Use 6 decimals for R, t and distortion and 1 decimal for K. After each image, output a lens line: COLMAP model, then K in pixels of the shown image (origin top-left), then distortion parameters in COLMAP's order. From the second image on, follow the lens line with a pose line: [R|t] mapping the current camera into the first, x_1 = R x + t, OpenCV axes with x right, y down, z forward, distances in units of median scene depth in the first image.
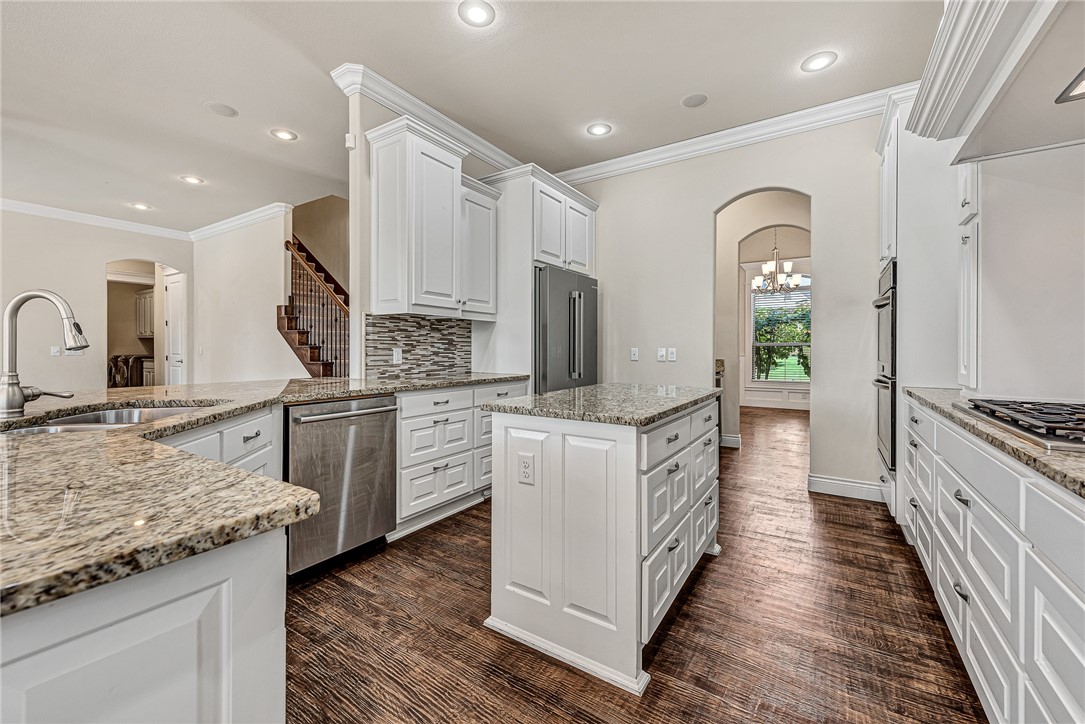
lens RADIAL K [[434.9, 0, 546.5], [0, 434.9, 347.0], [0, 0, 1]] dist [0.000148, -0.000966]
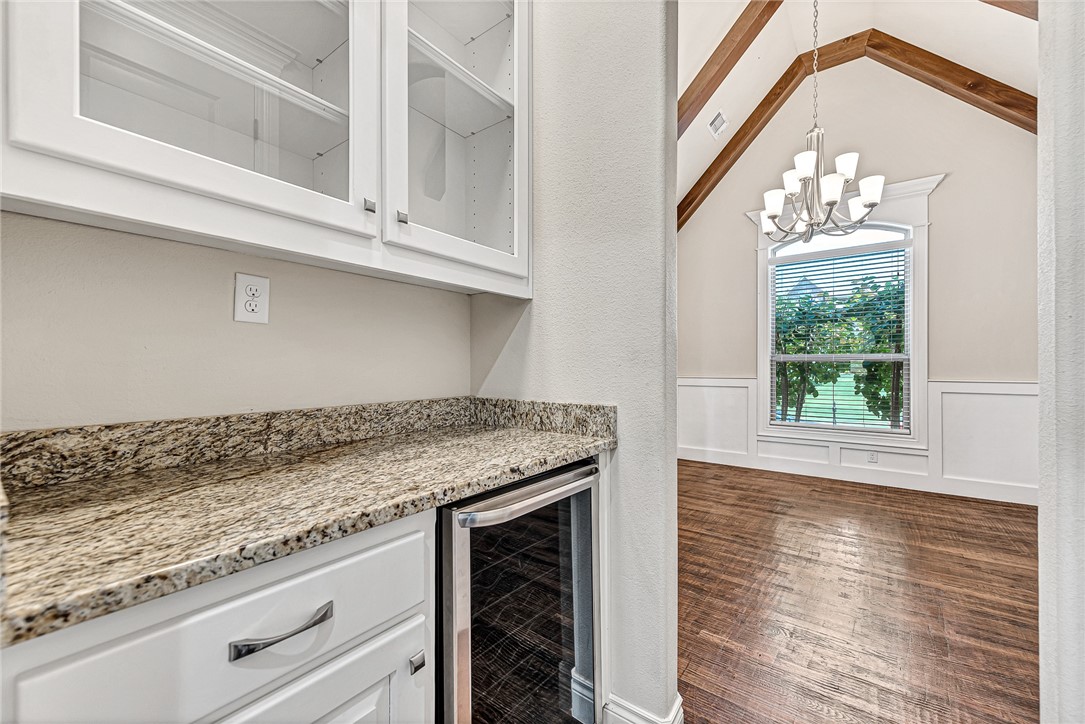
lens RADIAL K [[434.9, 0, 539.7], [0, 434.9, 366.3], [0, 0, 1]] dist [0.000148, -0.000966]
pose [[0.997301, -0.005701, -0.073197, 0.214806], [0.005543, 0.999982, -0.002358, 0.004170], [0.073209, 0.001946, 0.997315, 0.415061]]
